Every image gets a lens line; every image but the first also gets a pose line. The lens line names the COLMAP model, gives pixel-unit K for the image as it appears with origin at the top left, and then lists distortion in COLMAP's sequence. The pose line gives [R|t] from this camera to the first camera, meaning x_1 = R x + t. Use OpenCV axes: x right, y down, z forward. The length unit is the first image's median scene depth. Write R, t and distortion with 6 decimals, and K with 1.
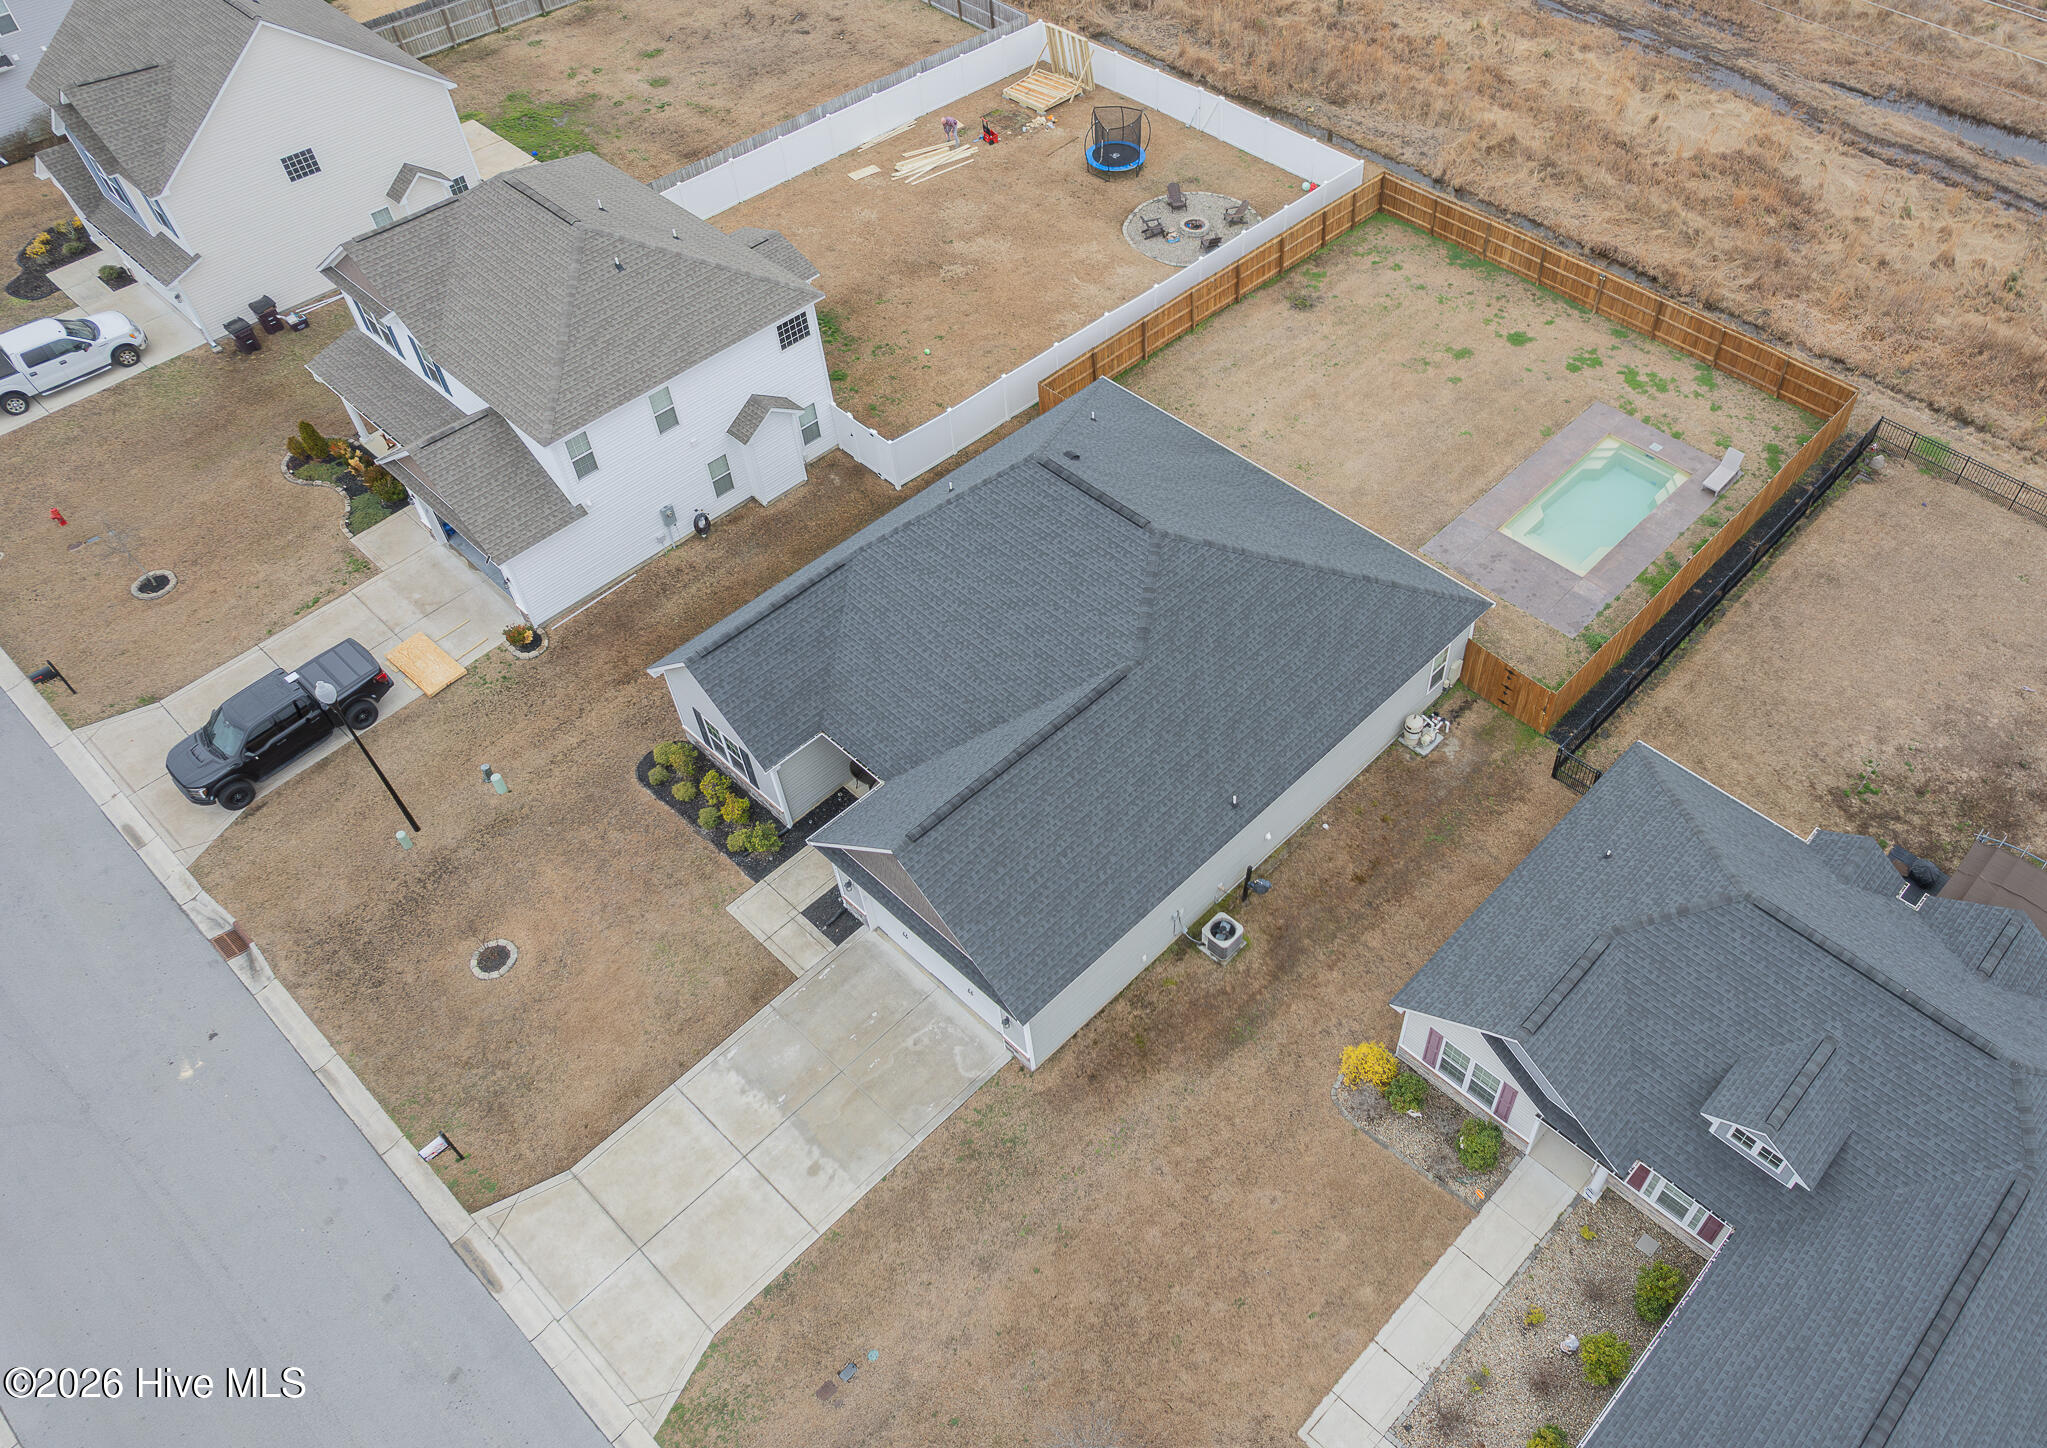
lens RADIAL K [[1533.9, 0, 1196.0], [0, 1533.9, 736.1], [0, 0, 1]] dist [-0.089751, 0.108477]
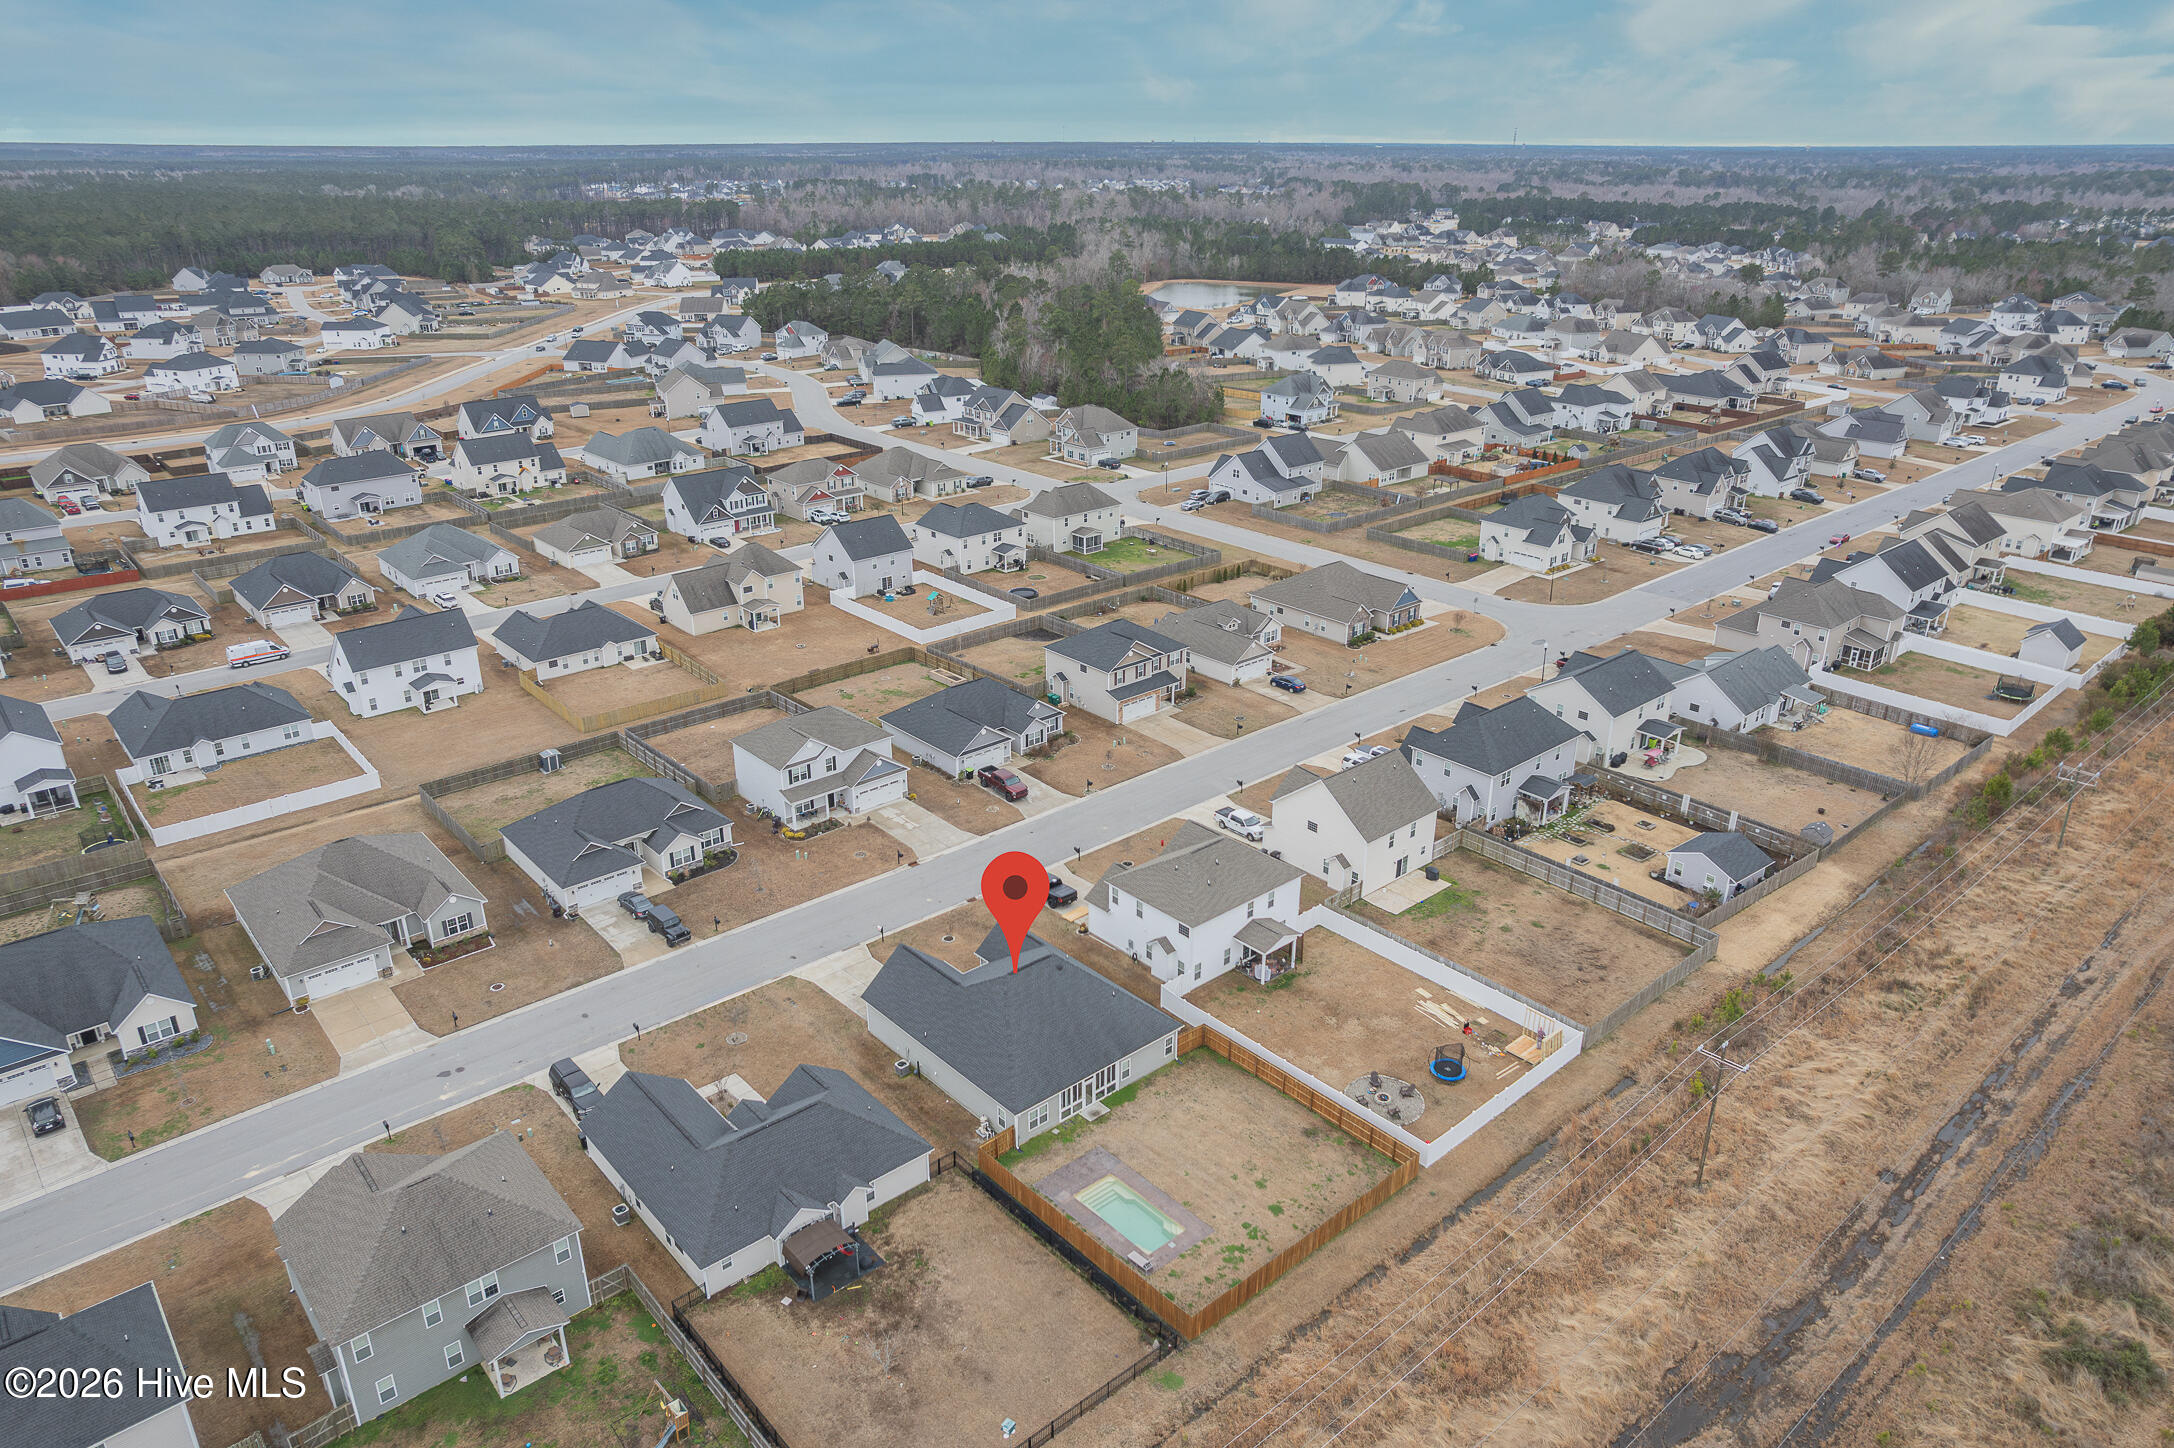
lens RADIAL K [[1421.3, 0, 1082.8], [0, 1421.3, 759.5], [0, 0, 1]] dist [-0.074148, 0.086046]
pose [[-0.115519, 0.393734, -0.911937, 1.666215], [-0.756275, 0.560343, 0.337732, -1.030133], [0.643974, 0.728690, 0.233041, 0.152672]]
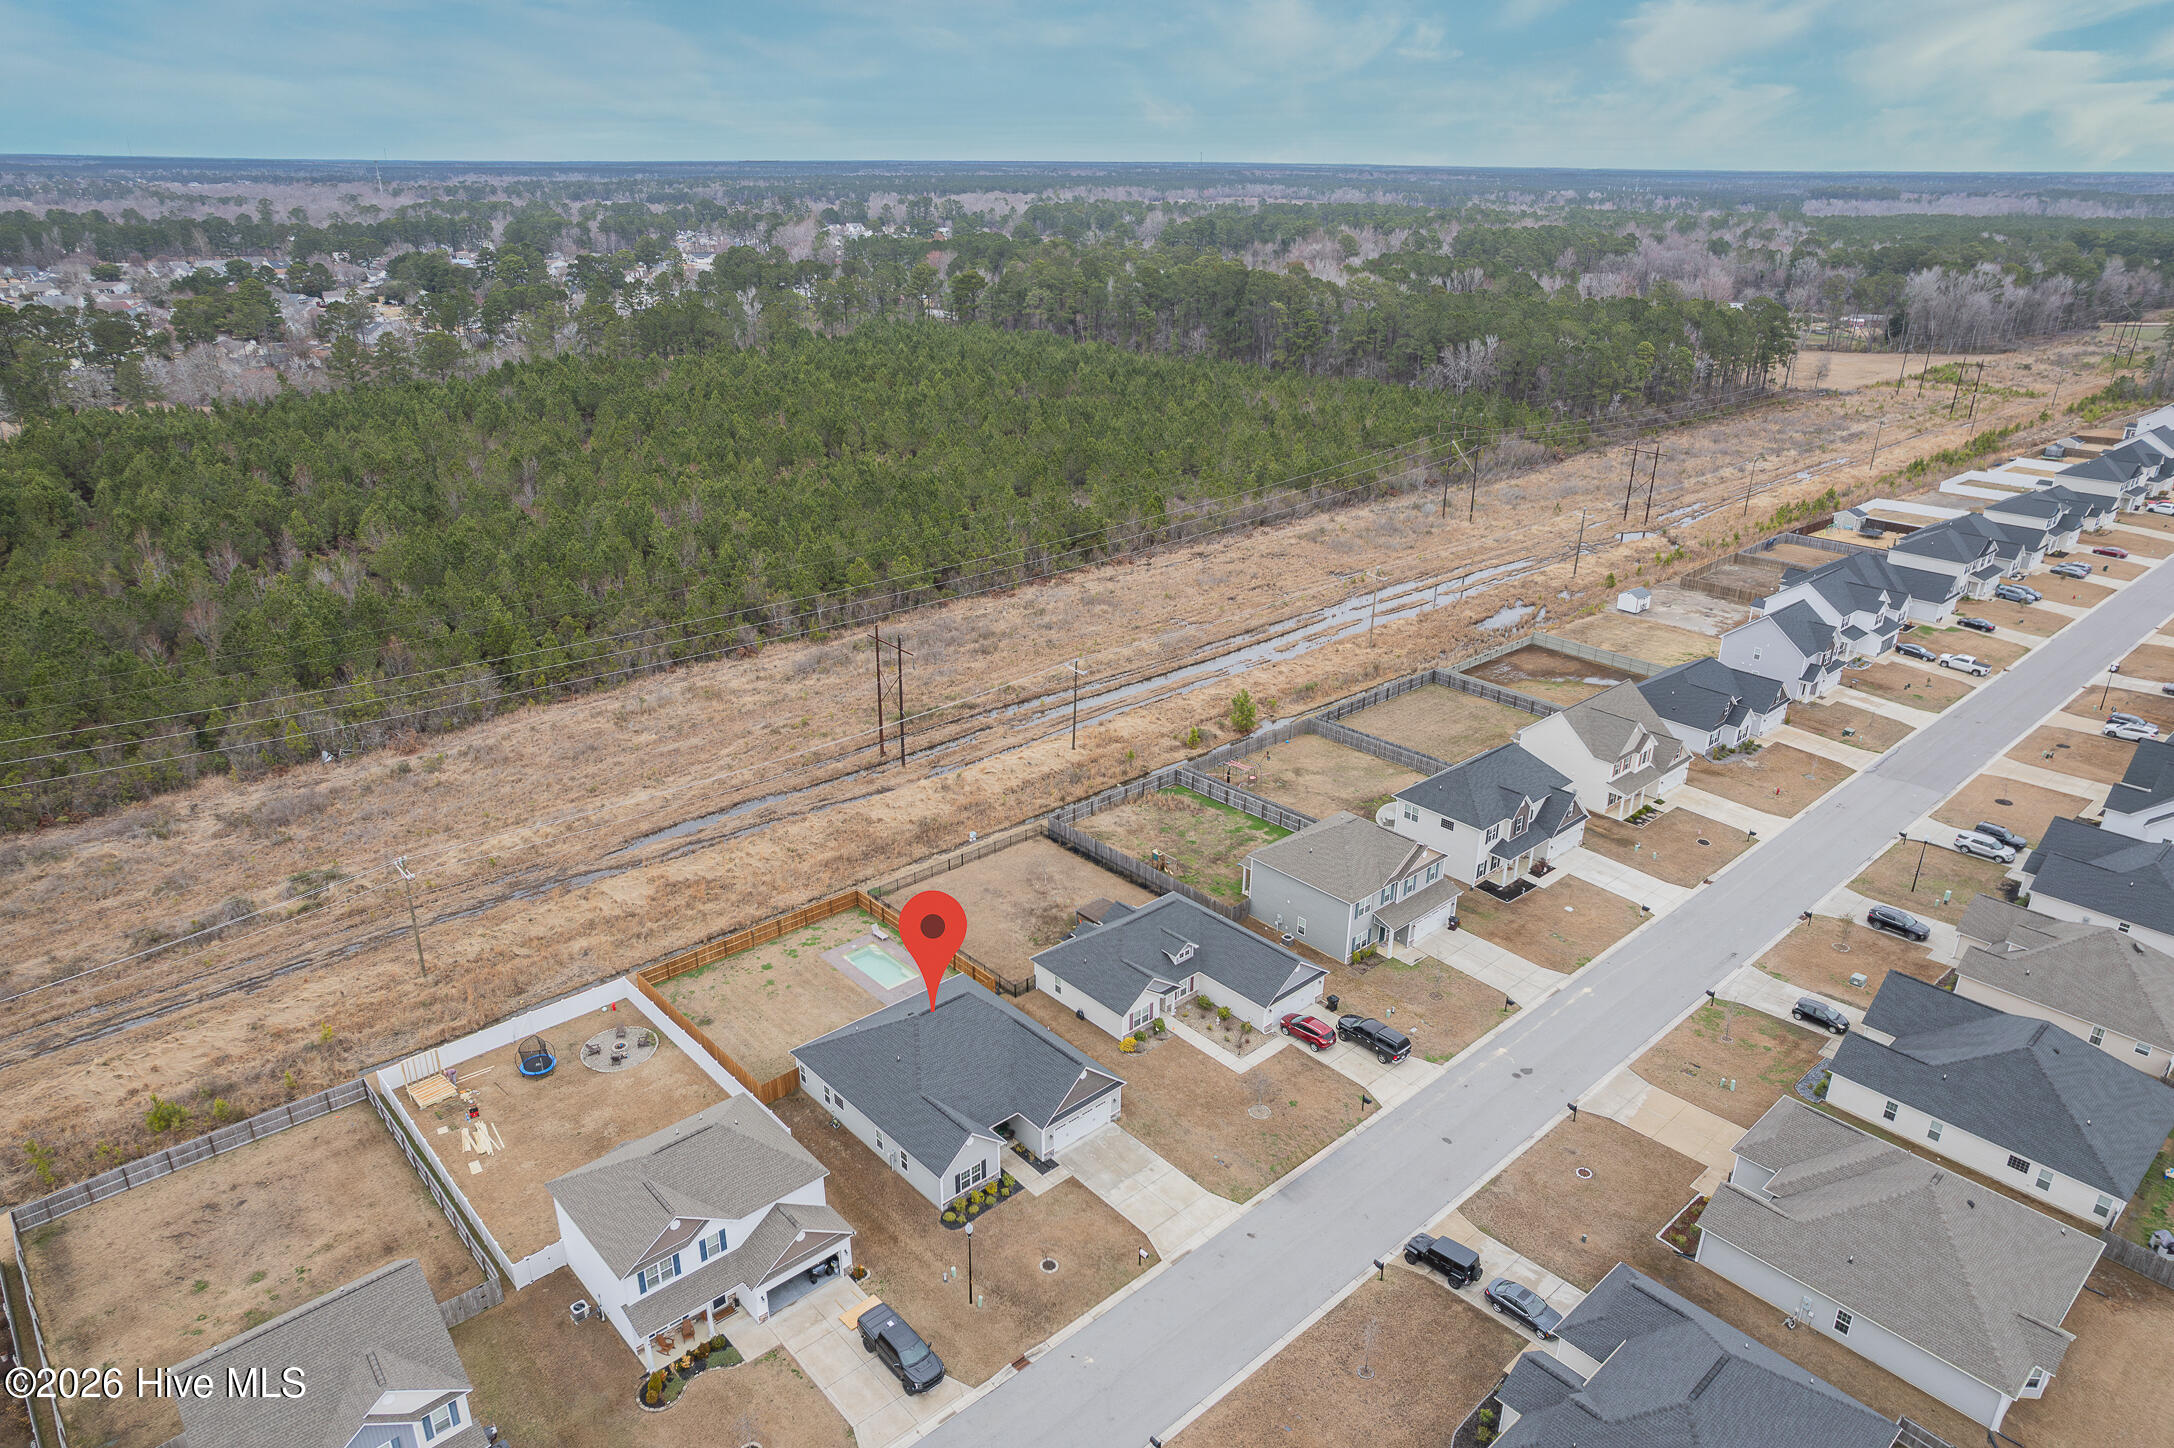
lens RADIAL K [[1391.6, 0, 1086.5], [0, 1391.6, 731.9], [0, 0, 1]] dist [-0.080363, 0.091596]
pose [[0.099077, -0.393487, 0.913976, -1.634422], [0.753226, 0.629868, 0.189521, -0.575616], [-0.650258, 0.669653, 0.358790, -0.280912]]
